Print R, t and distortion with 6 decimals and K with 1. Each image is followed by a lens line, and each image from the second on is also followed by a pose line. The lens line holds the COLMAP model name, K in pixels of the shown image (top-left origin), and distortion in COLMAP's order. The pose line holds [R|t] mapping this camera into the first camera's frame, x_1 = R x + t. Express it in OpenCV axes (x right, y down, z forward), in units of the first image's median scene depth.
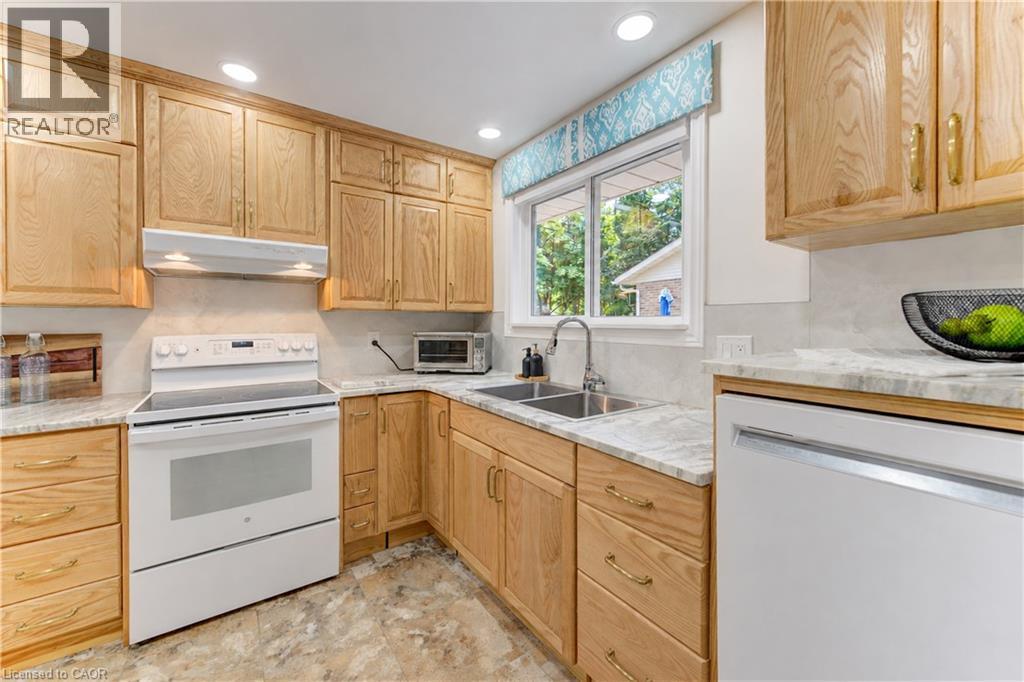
lens RADIAL K [[394.3, 0, 512.4], [0, 394.3, 322.2], [0, 0, 1]] dist [-0.000701, -0.000035]
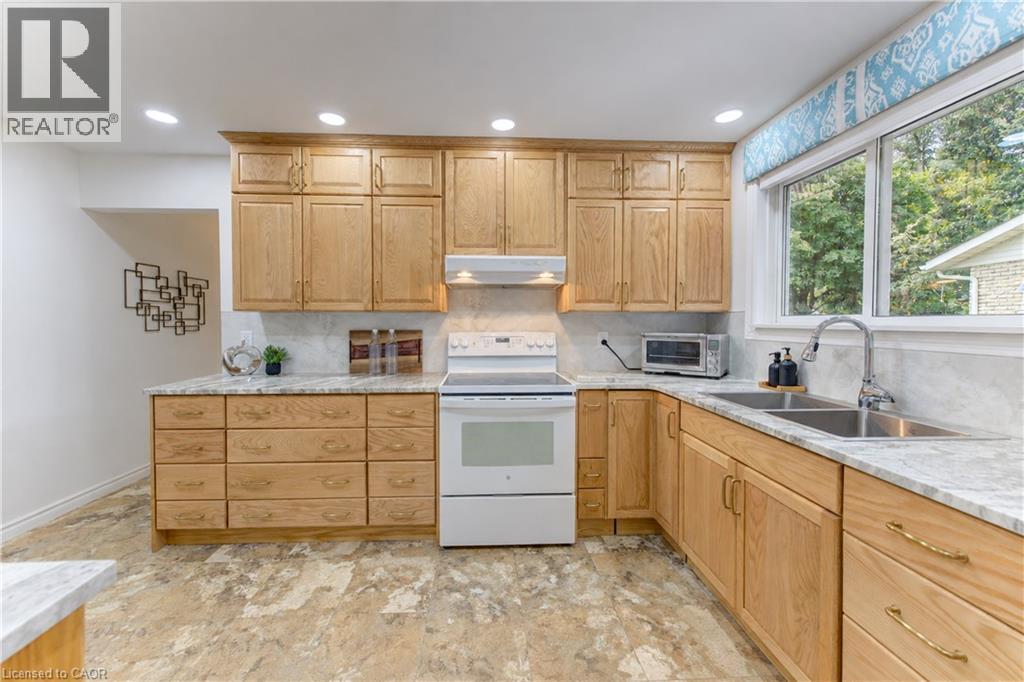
lens RADIAL K [[395.2, 0, 508.4], [0, 395.2, 328.1], [0, 0, 1]] dist [0.001167, 0.000049]
pose [[0.847369, 0.009522, -0.530919, 0.000639], [-0.003002, 0.999909, 0.013142, 0.001237], [0.530996, -0.009542, 0.847321, -0.065059]]
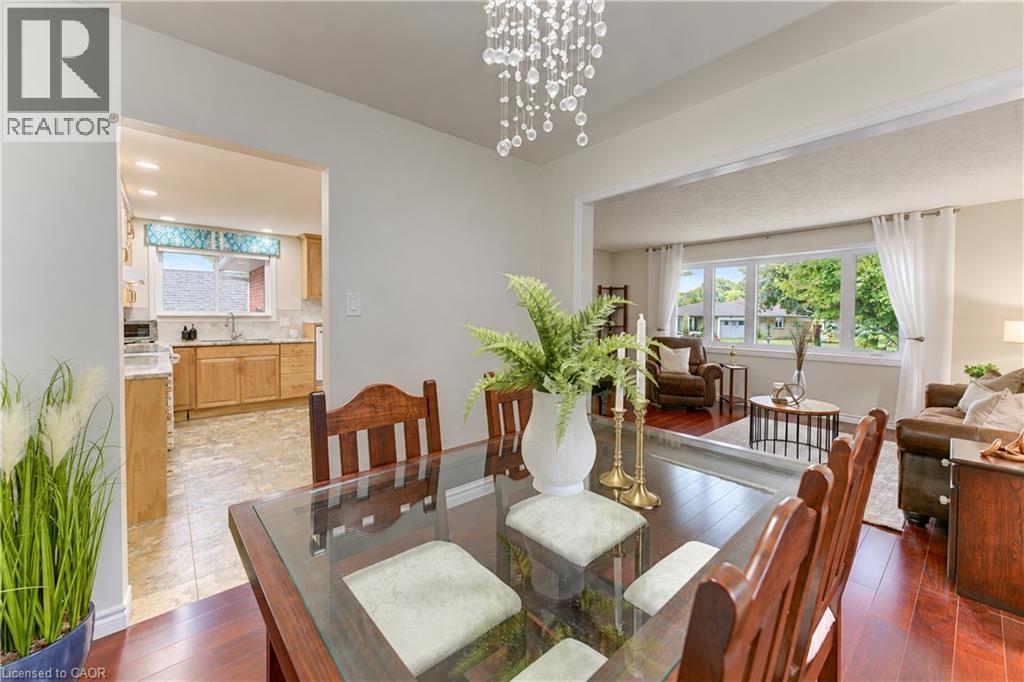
lens RADIAL K [[398.2, 0, 494.5], [0, 398.2, 325.8], [0, 0, 1]] dist [0.000009, 0.000015]
pose [[-0.078049, -0.021136, 0.996725, -2.744231], [0.000004, 0.999775, 0.021201, 0.021793], [-0.996950, 0.001658, -0.078031, -0.592277]]
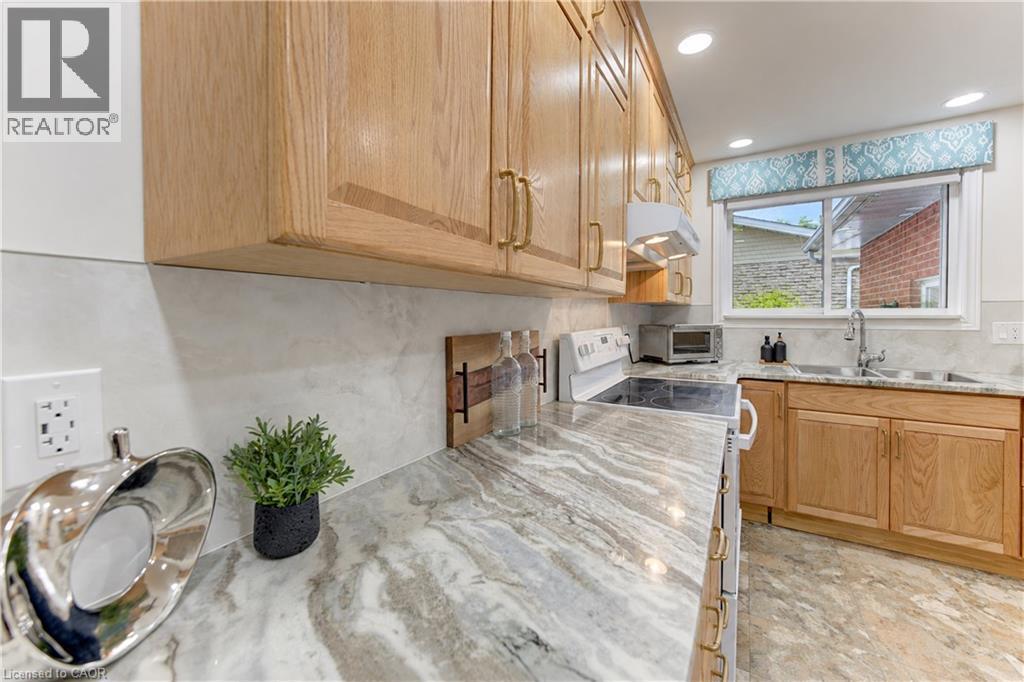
lens RADIAL K [[401.1, 0, 512.1], [0, 401.1, 318.1], [0, 0, 1]] dist [-0.000832, 0.000158]
pose [[0.912070, -0.007350, 0.409968, -1.394717], [0.005631, 0.999970, 0.005399, 0.001584], [-0.409996, -0.002616, 0.912084, 0.296390]]
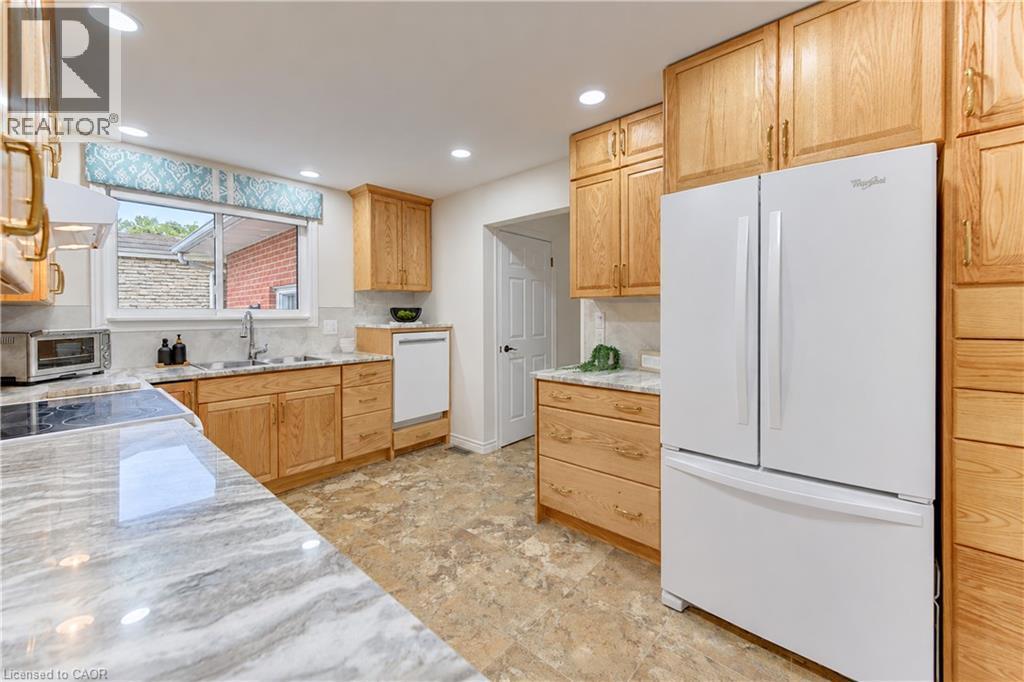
lens RADIAL K [[401.1, 0, 512.1], [0, 401.1, 318.1], [0, 0, 1]] dist [-0.000832, 0.000158]
pose [[-0.223159, -0.009972, 0.974731, -1.622885], [0.008285, 0.999892, 0.012127, -0.000834], [-0.974747, 0.010782, -0.223052, 0.356701]]
